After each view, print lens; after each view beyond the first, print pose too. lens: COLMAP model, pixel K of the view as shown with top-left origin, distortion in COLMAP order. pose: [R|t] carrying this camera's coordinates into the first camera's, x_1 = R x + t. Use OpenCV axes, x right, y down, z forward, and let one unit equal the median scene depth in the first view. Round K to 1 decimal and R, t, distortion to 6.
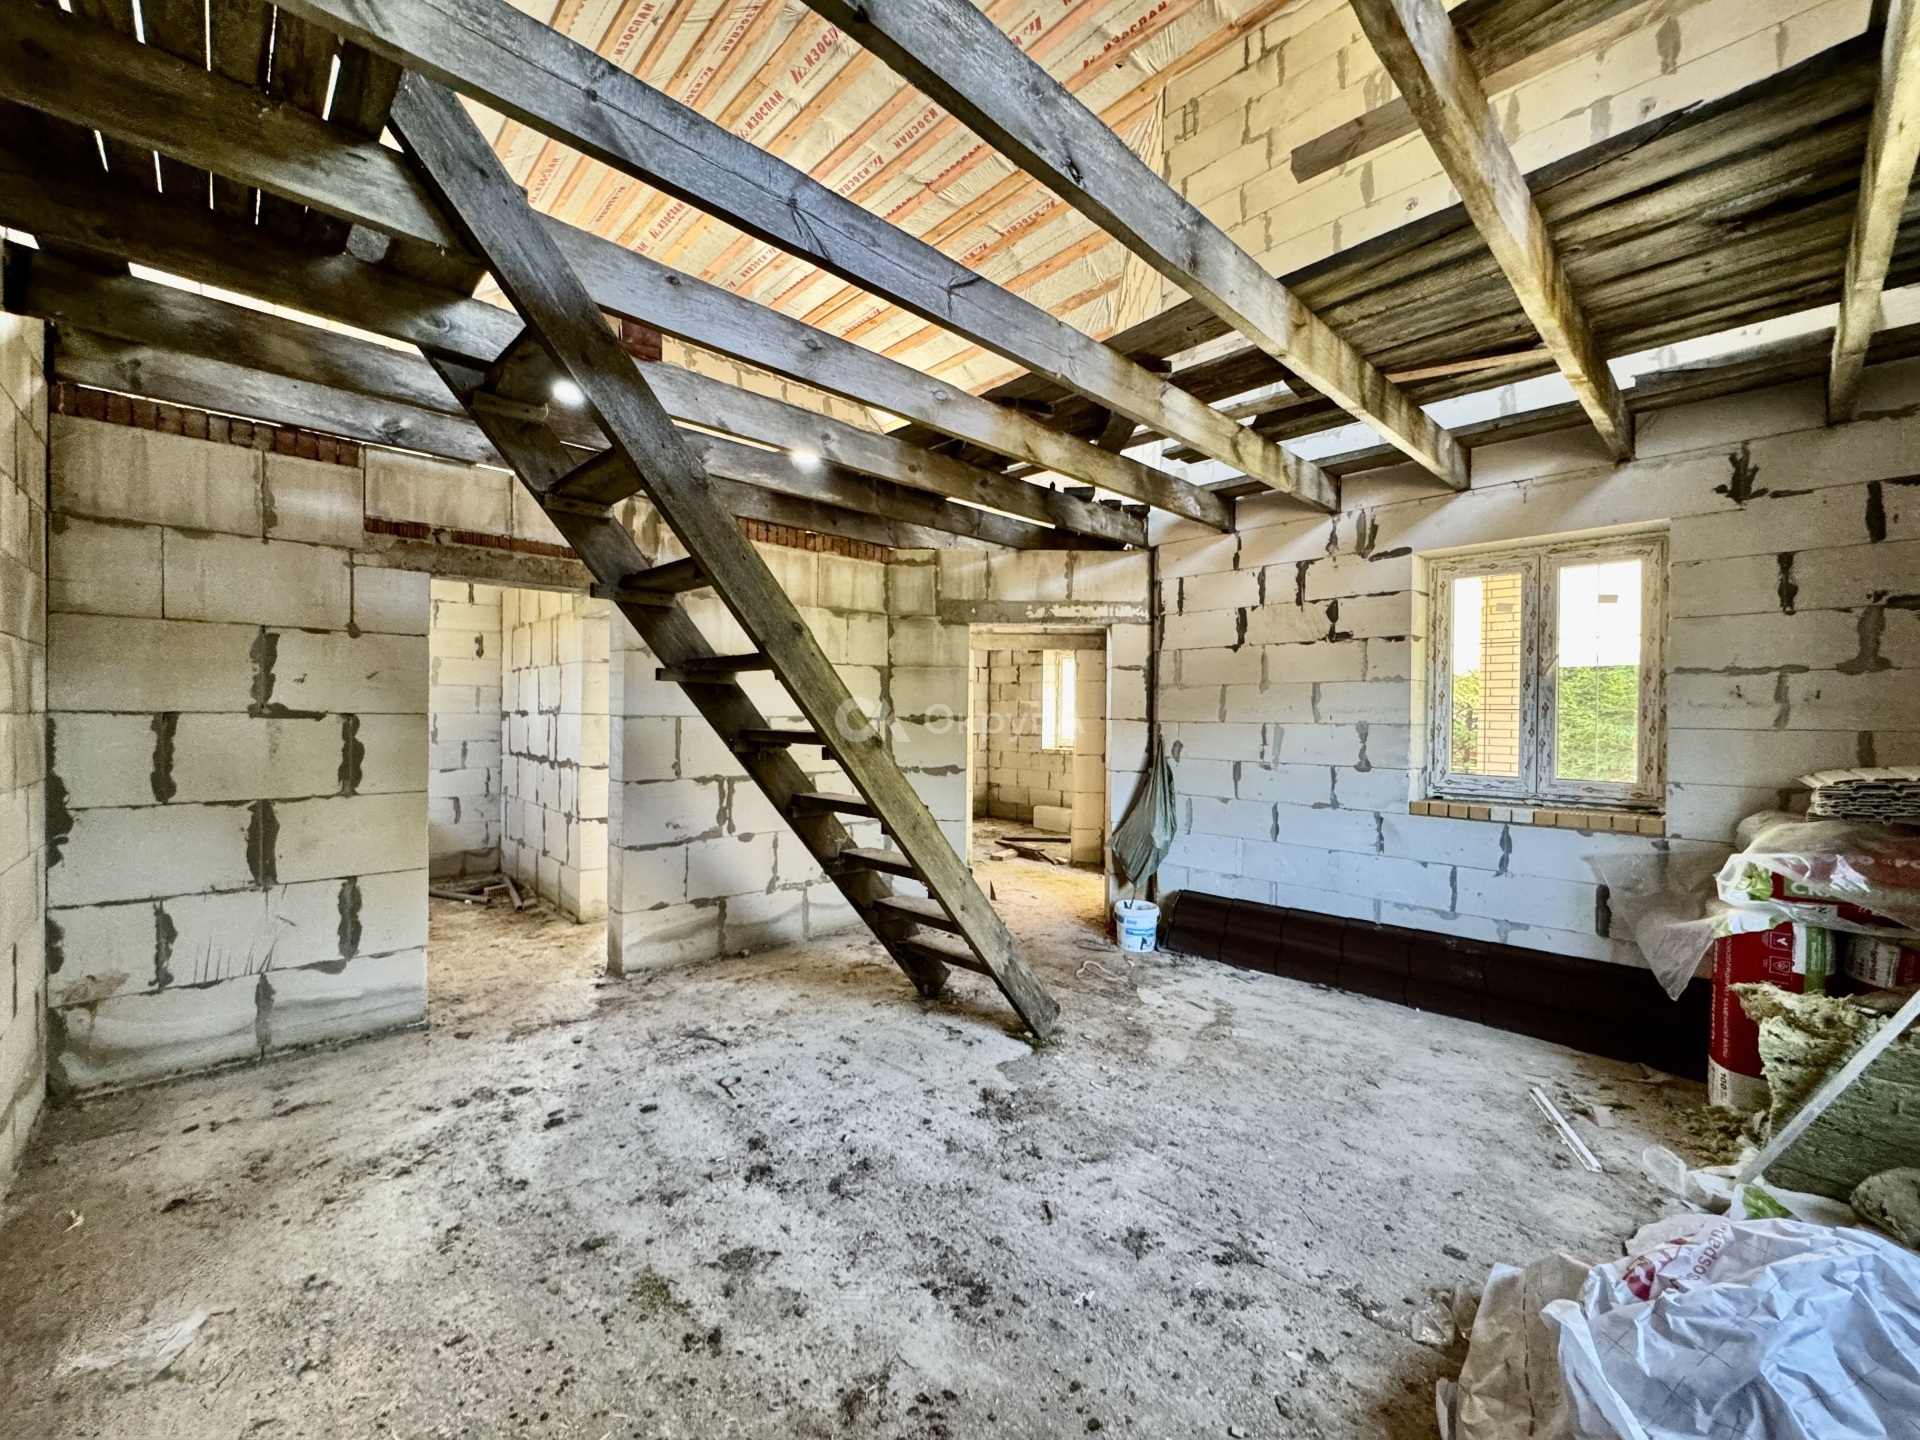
lens RADIAL K [[774.9, 0, 954.7], [0, 774.9, 723.3], [0, 0, 1]] dist [-0.004192, -0.000322]
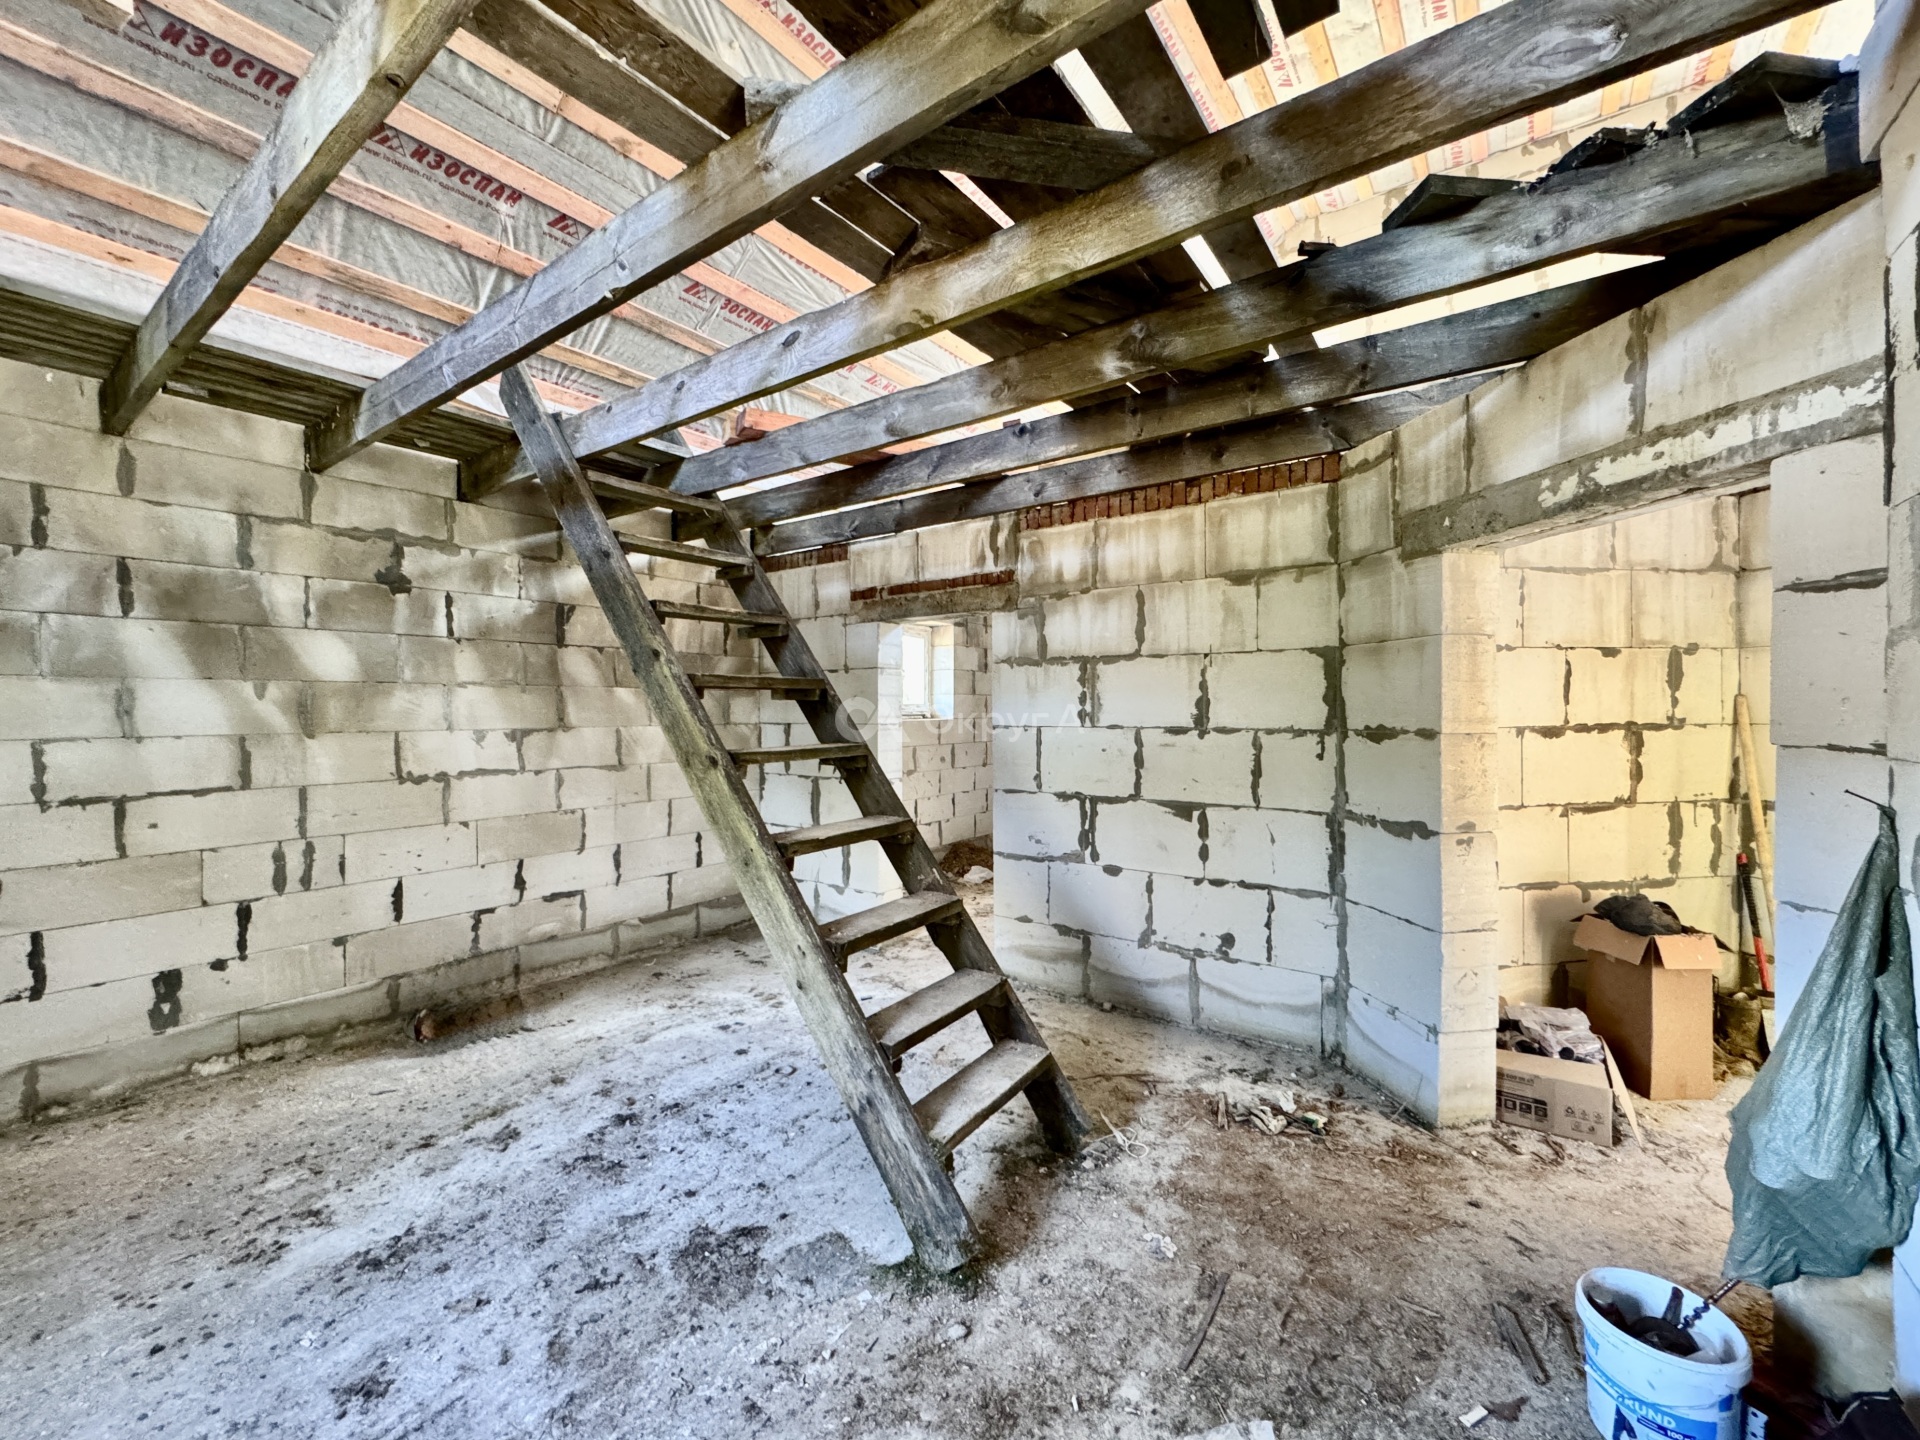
lens RADIAL K [[774.9, 0, 951.6], [0, 774.9, 712.8], [0, 0, 1]] dist [-0.004192, -0.000322]
pose [[0.178775, -0.006233, -0.983870, 0.662735], [-0.003530, 0.999969, -0.006976, -0.022292], [0.983884, 0.004720, 0.178748, 0.843671]]
